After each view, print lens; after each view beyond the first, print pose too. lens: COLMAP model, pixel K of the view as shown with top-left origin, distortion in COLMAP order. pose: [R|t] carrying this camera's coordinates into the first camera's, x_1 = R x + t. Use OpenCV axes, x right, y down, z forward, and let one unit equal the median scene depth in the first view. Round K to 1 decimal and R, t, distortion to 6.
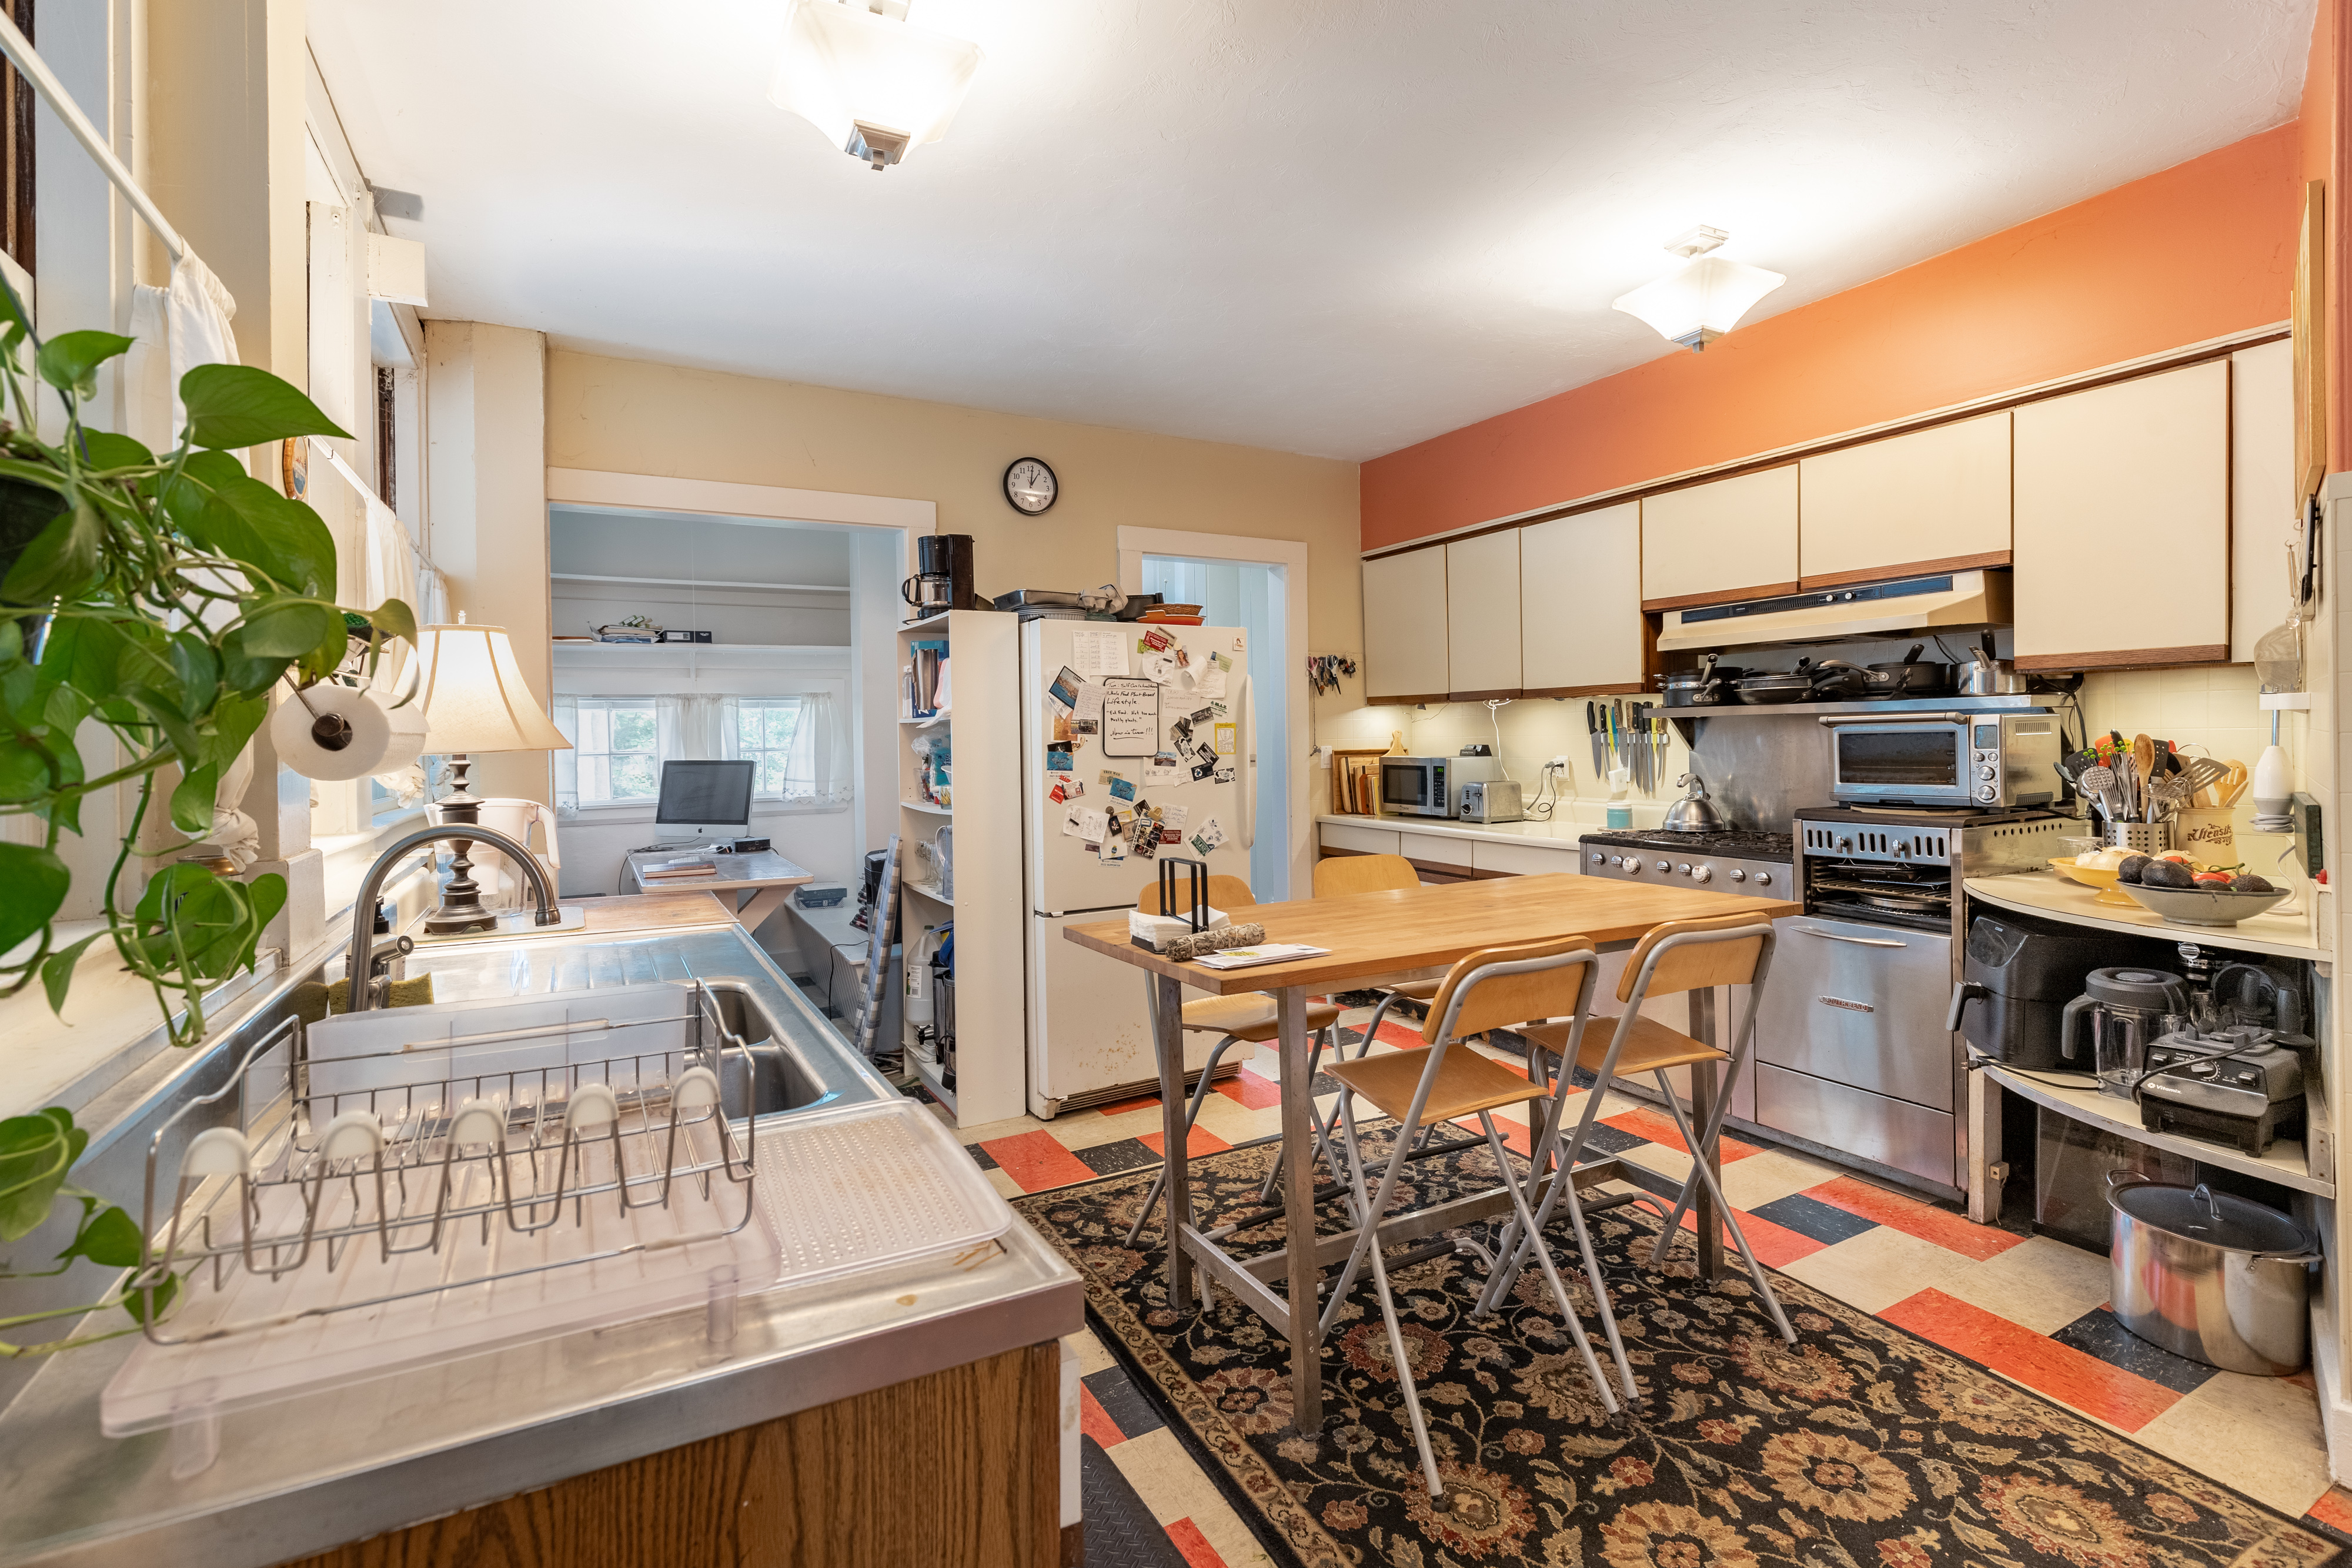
lens RADIAL K [[1067.4, 0, 1185.2], [0, 1067.4, 739.9], [0, 0, 1]] dist [0.000525, 0.000221]
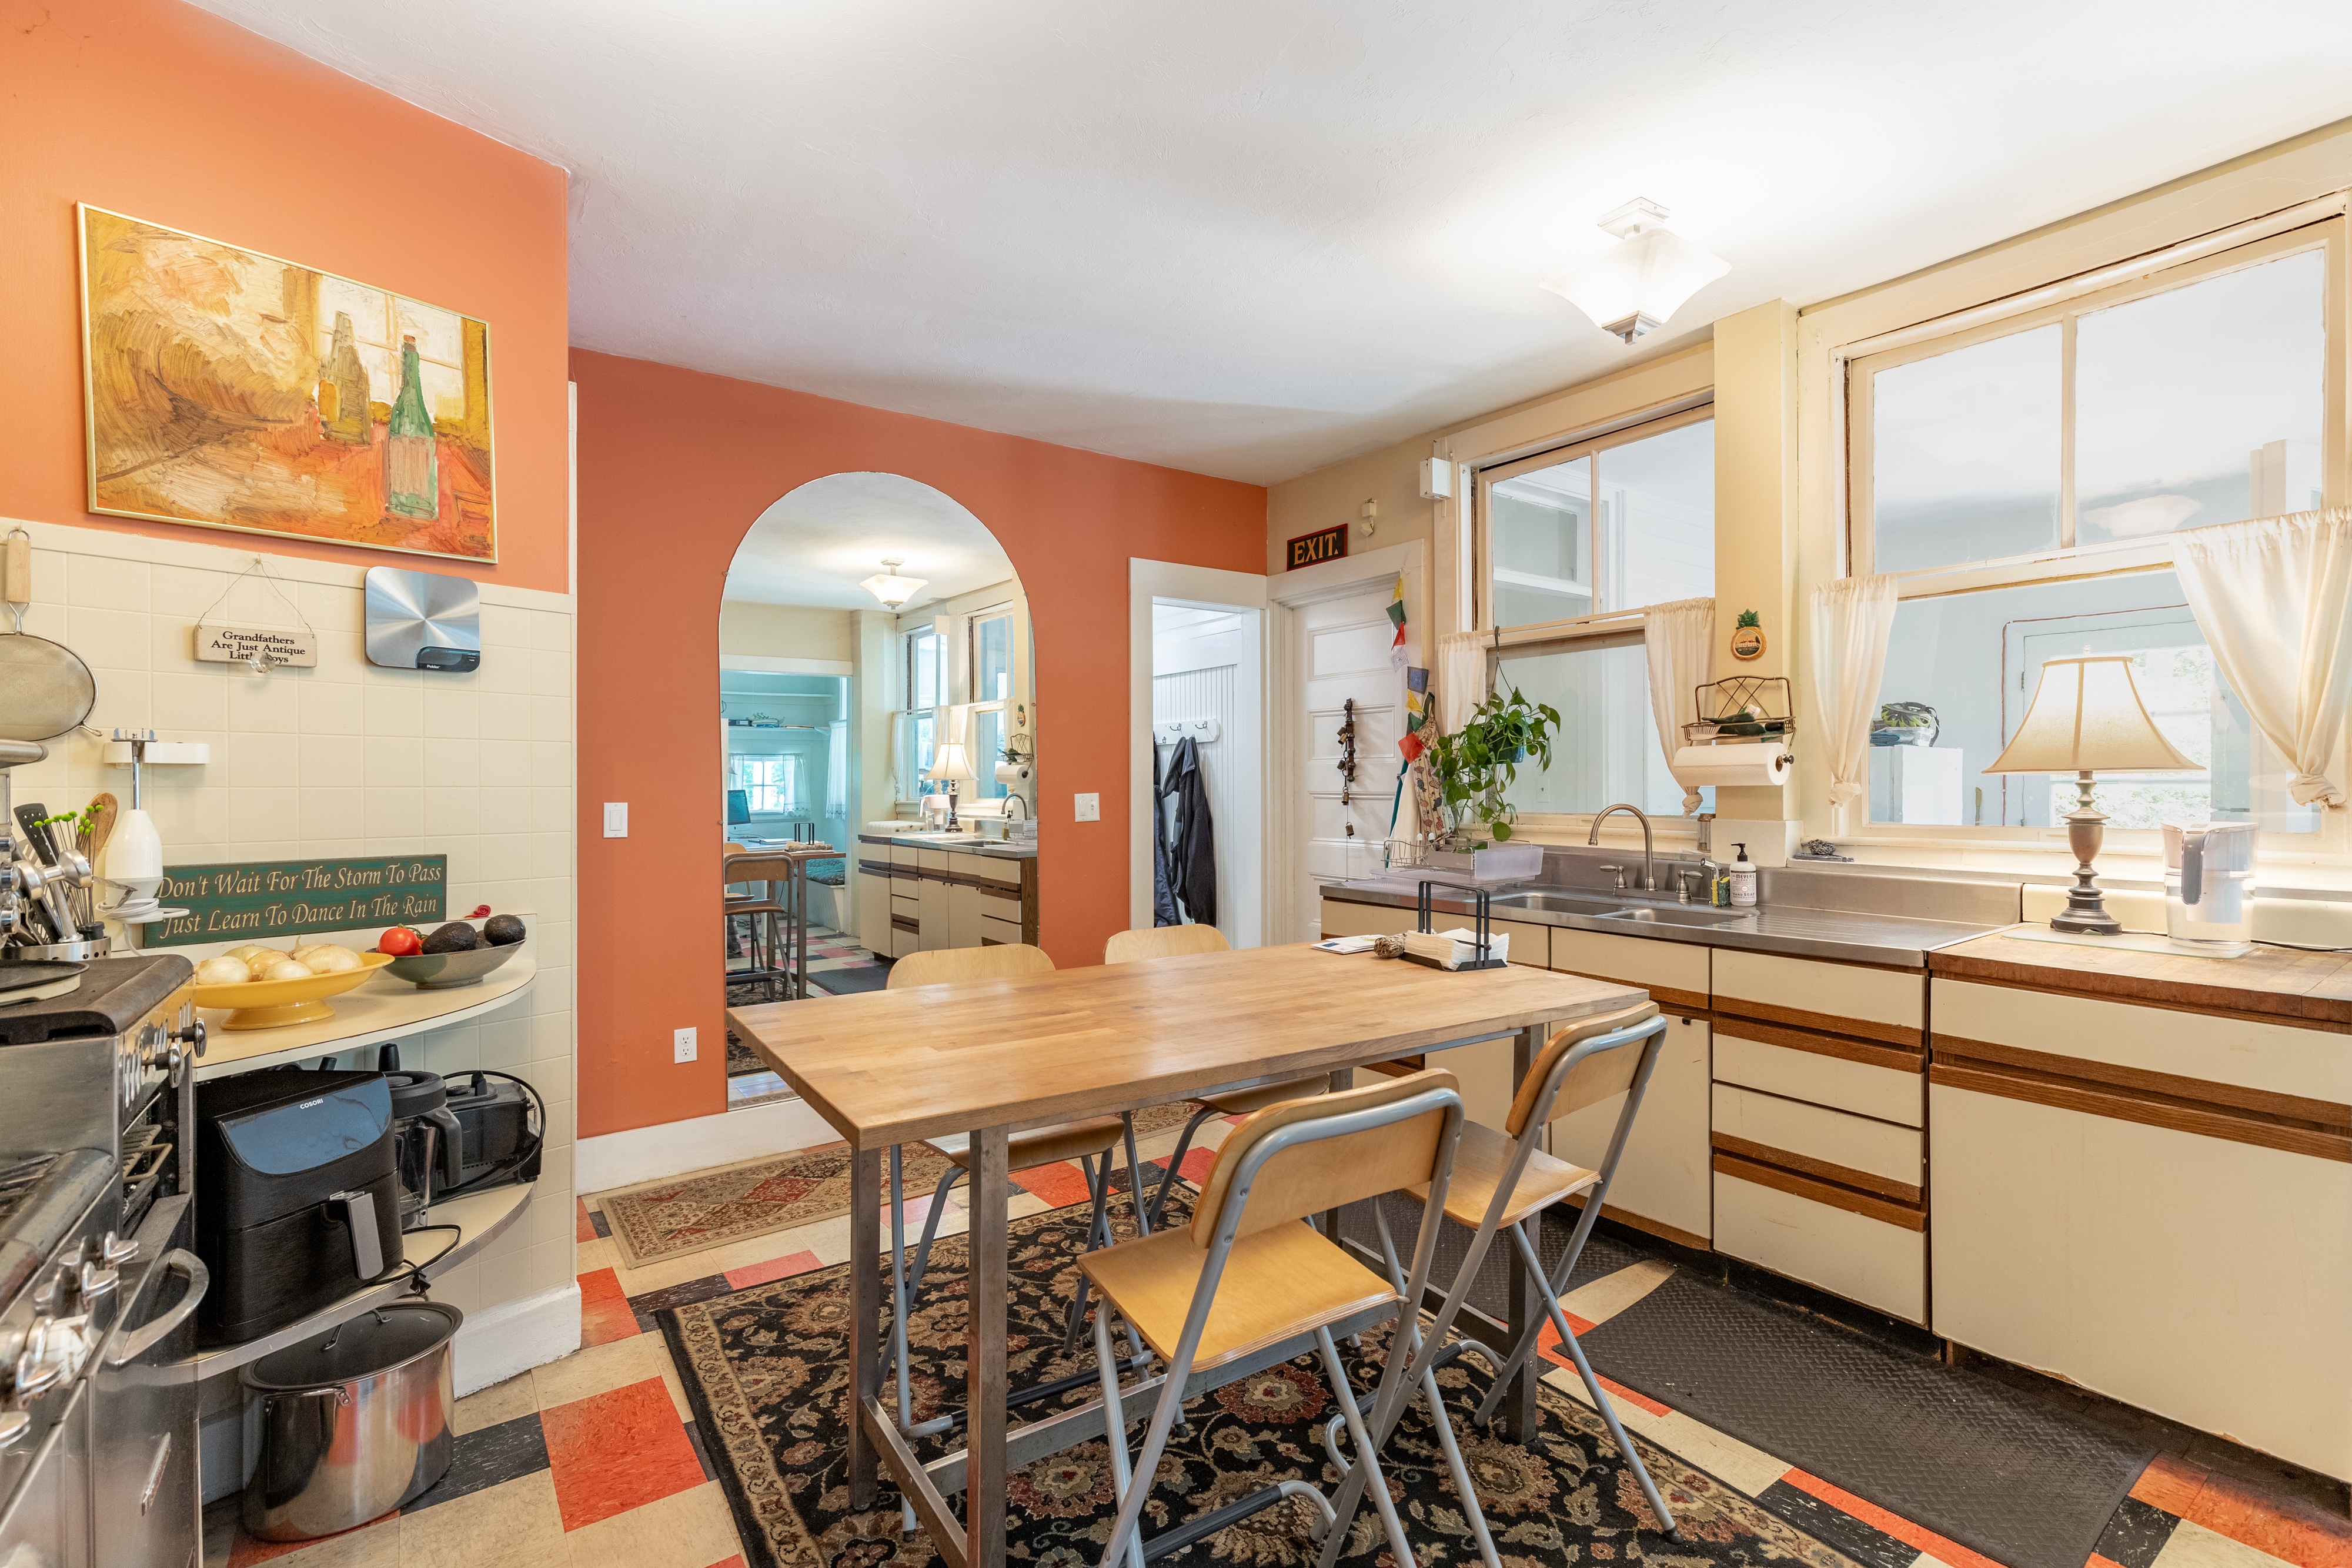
lens RADIAL K [[1067.4, 0, 1174.5], [0, 1067.4, 788.1], [0, 0, 1]] dist [0.000525, 0.000221]
pose [[-0.992313, 0.021957, -0.121792, 0.292523], [0.021132, 0.999744, 0.008068, -0.000514], [0.121938, 0.005432, -0.992523, 1.459002]]
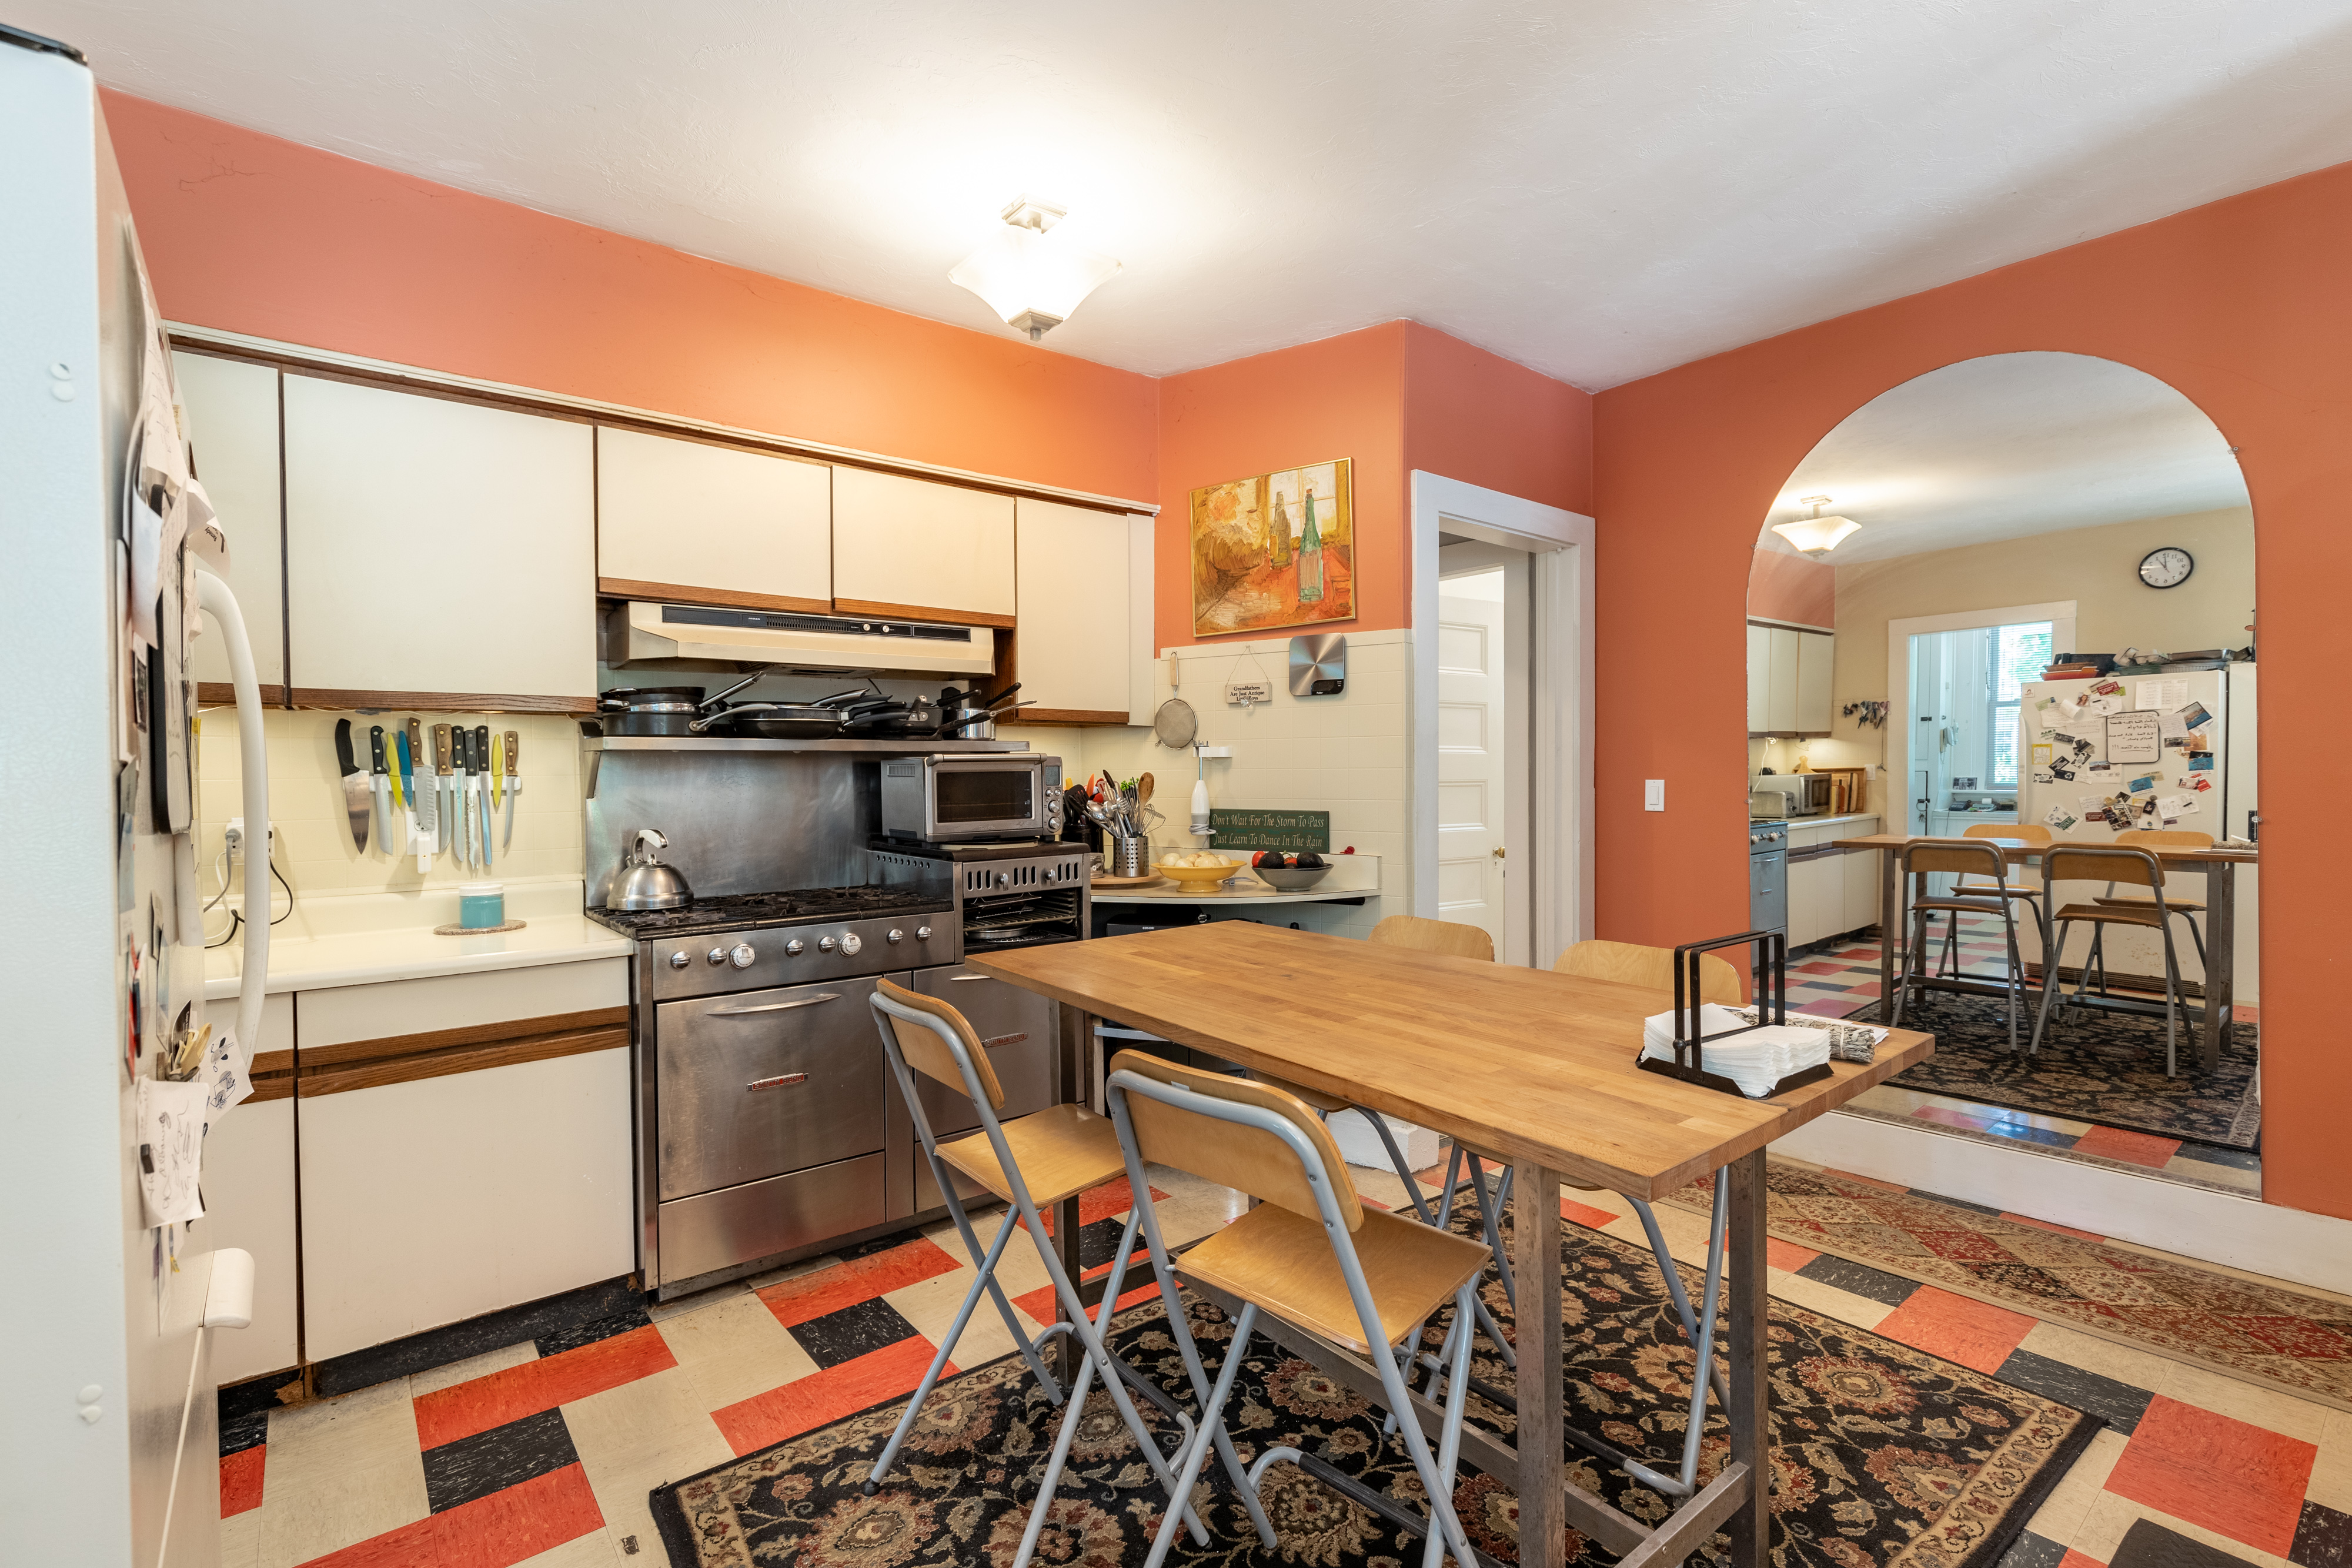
lens RADIAL K [[1067.4, 0, 1184.8], [0, 1067.4, 783.1], [0, 0, 1]] dist [0.000525, 0.000221]
pose [[-0.175445, 0.006641, 0.984467, -0.409683], [0.015599, 0.999870, -0.003965, 0.012341], [-0.984366, 0.014661, -0.175526, 1.023083]]
